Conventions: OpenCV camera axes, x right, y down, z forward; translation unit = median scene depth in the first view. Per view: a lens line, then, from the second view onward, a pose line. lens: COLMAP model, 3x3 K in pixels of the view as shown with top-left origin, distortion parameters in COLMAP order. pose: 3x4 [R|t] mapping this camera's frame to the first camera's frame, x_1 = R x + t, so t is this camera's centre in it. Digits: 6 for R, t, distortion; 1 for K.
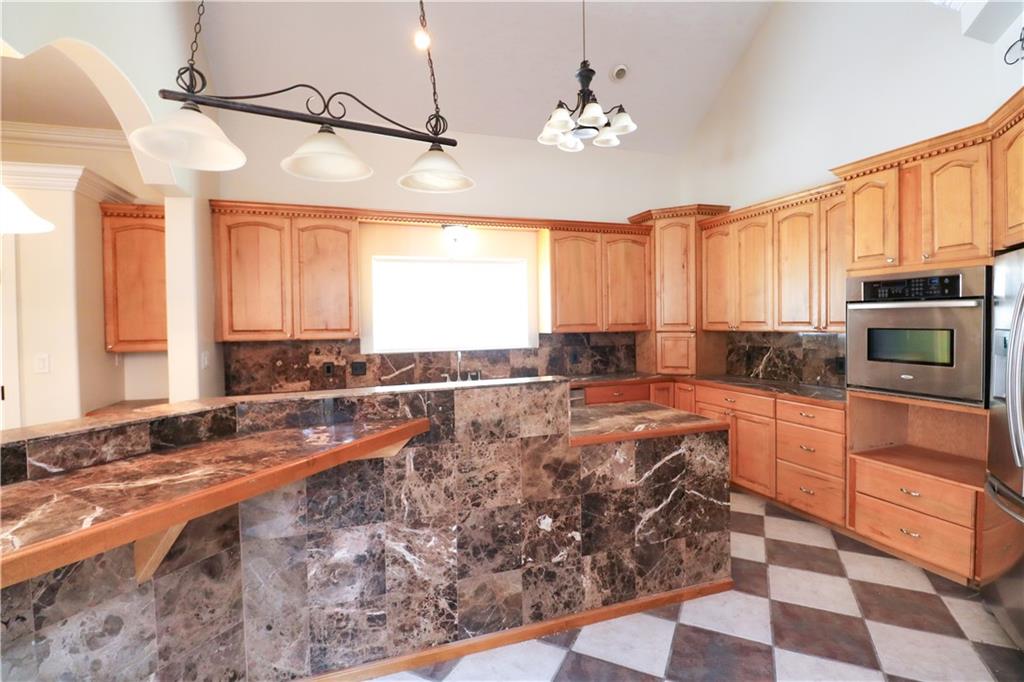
lens RADIAL K [[476.0, 0, 513.4], [0, 476.0, 333.9], [0, 0, 1]] dist [-0.002262, -0.000418]
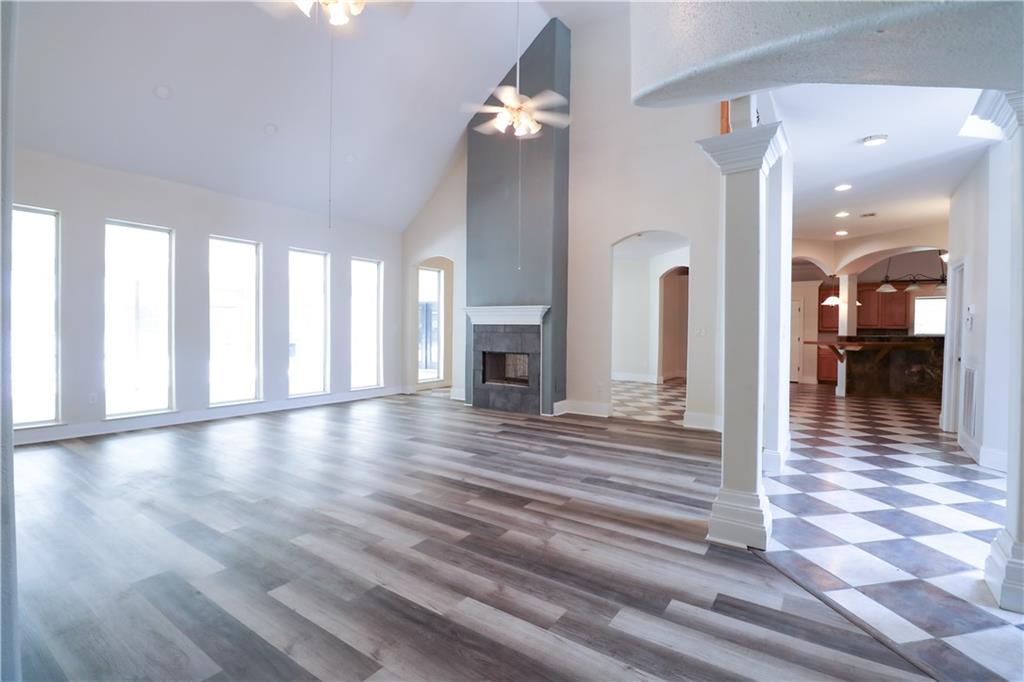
lens RADIAL K [[476.0, 0, 513.8], [0, 476.0, 339.3], [0, 0, 1]] dist [-0.002262, -0.000418]
pose [[0.583592, 0.028846, -0.811534, 1.125897], [-0.025696, 0.999524, 0.017049, 0.176653], [0.811640, 0.010904, 0.584056, -4.903391]]
